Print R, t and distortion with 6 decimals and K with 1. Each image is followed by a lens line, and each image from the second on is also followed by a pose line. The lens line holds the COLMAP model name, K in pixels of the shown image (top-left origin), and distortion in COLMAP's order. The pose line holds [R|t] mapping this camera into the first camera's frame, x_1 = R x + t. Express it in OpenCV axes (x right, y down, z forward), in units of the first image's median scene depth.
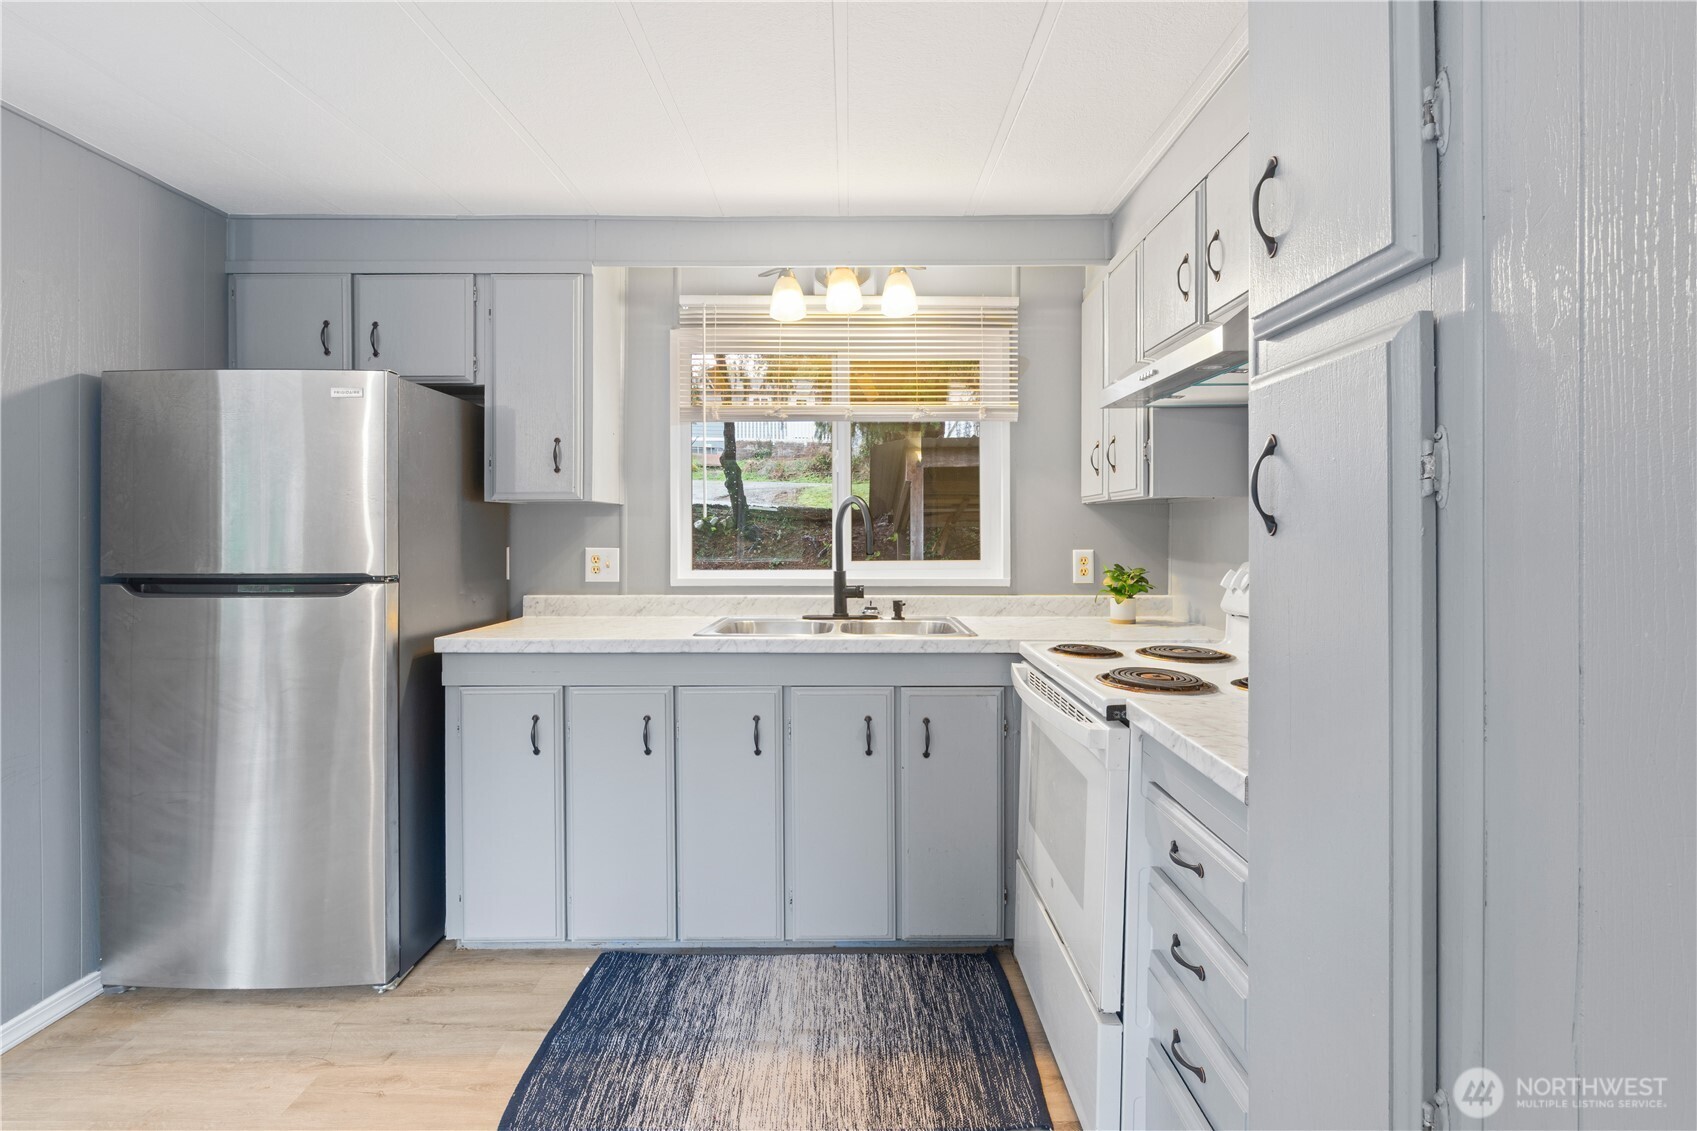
lens RADIAL K [[796.7, 0, 852.7], [0, 796.7, 540.7], [0, 0, 1]] dist [-0.007702, 0.000268]
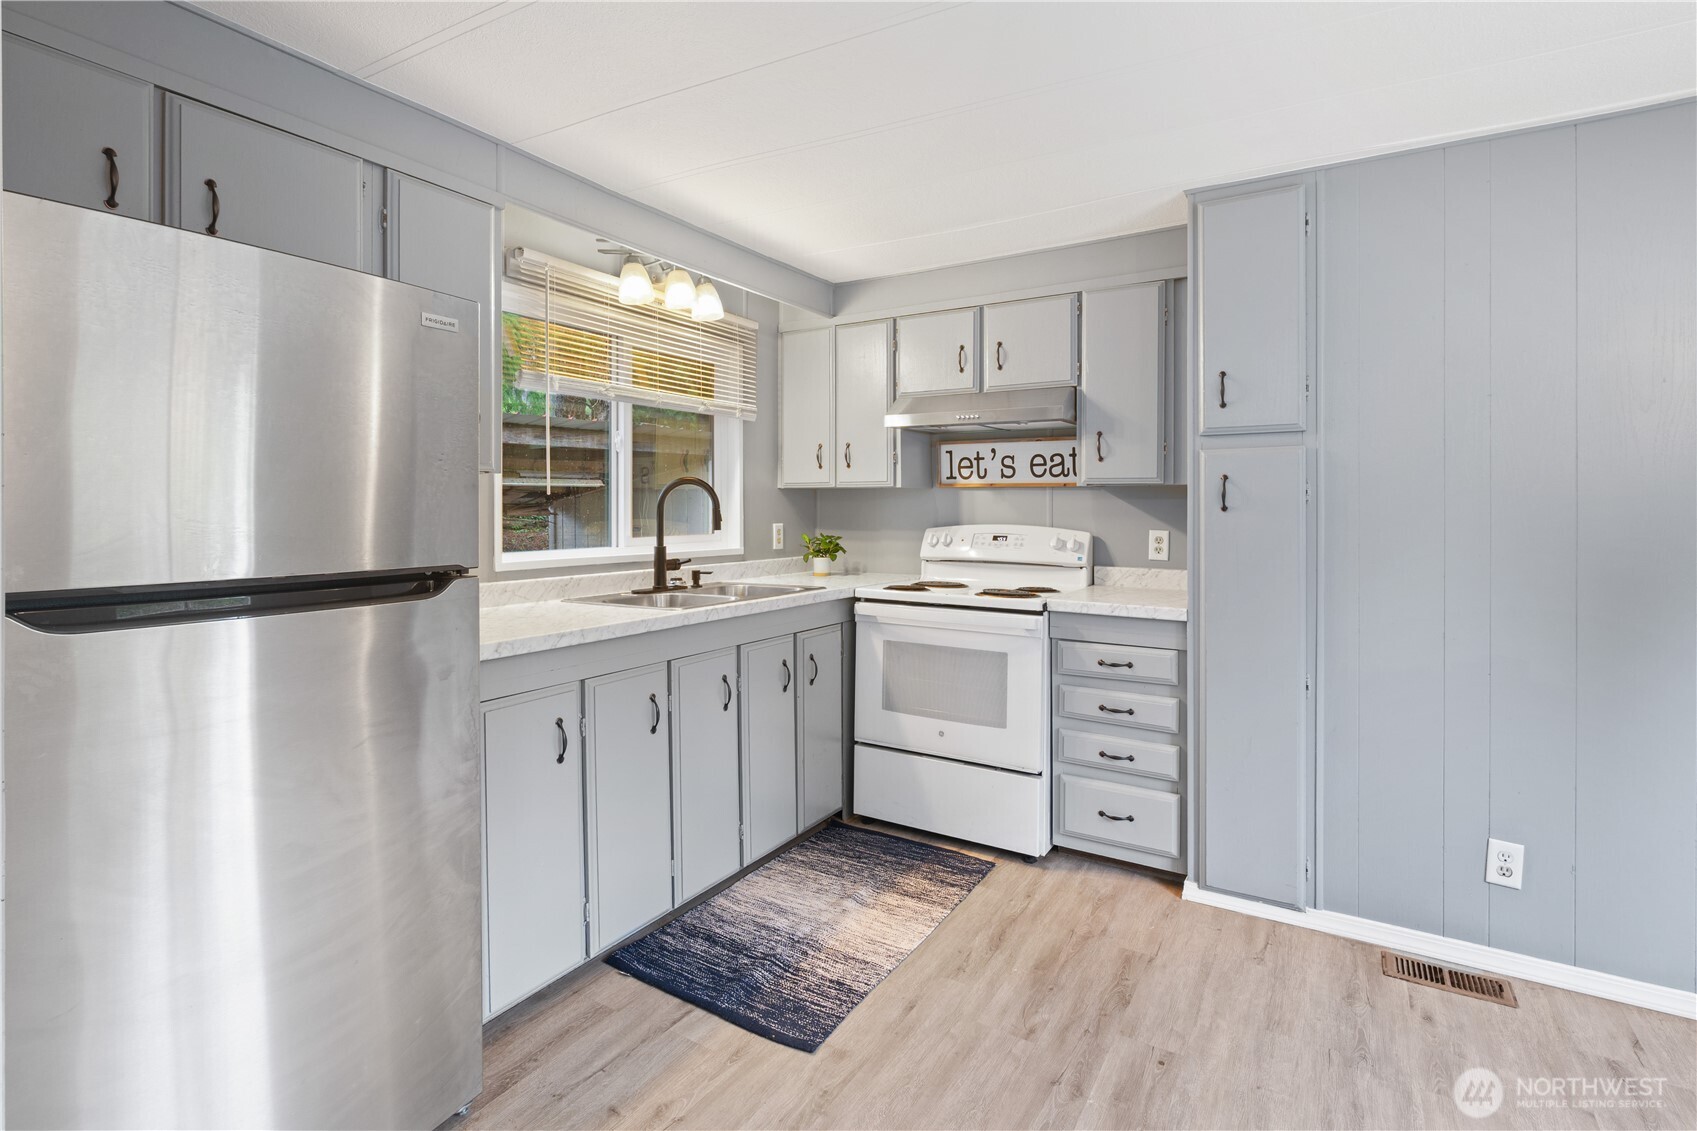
lens RADIAL K [[804.5, 0, 858.8], [0, 804.5, 516.3], [0, 0, 1]] dist [-0.007661, -0.000236]
pose [[0.527104, -0.007850, 0.849765, -0.983887], [0.010228, 0.999944, 0.002893, -0.003017], [-0.849740, 0.007167, 0.527154, 0.251093]]
